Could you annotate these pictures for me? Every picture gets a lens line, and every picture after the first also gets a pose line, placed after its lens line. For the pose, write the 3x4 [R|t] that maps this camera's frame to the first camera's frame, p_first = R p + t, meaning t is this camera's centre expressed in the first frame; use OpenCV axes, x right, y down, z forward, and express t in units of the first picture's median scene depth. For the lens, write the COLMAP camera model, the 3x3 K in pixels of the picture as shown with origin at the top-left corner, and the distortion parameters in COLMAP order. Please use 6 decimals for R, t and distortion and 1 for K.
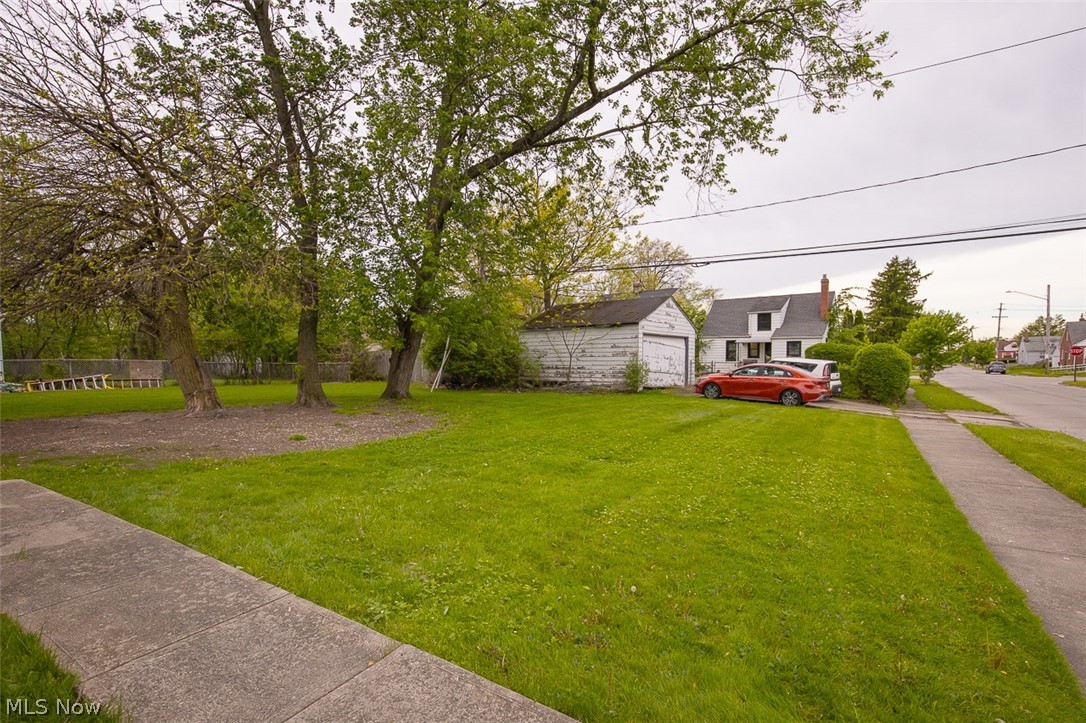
lens RADIAL K [[494.5, 0, 543.1], [0, 494.5, 387.8], [0, 0, 1]] dist [-0.000836, 0.000065]
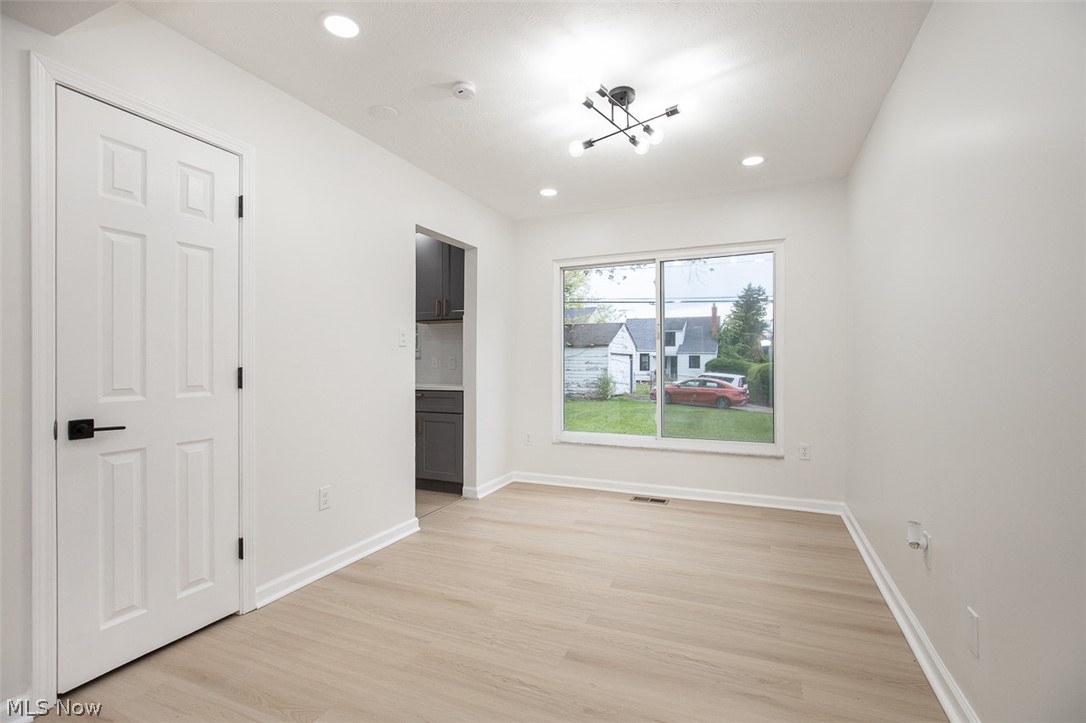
lens RADIAL K [[495.3, 0, 539.2], [0, 495.3, 361.3], [0, 0, 1]] dist [-0.002147, 0.000036]
pose [[0.972680, 0.011490, 0.231867, -0.257910], [0.002255, 0.998260, -0.058928, -0.013139], [-0.232141, 0.057841, 0.970961, -0.184904]]
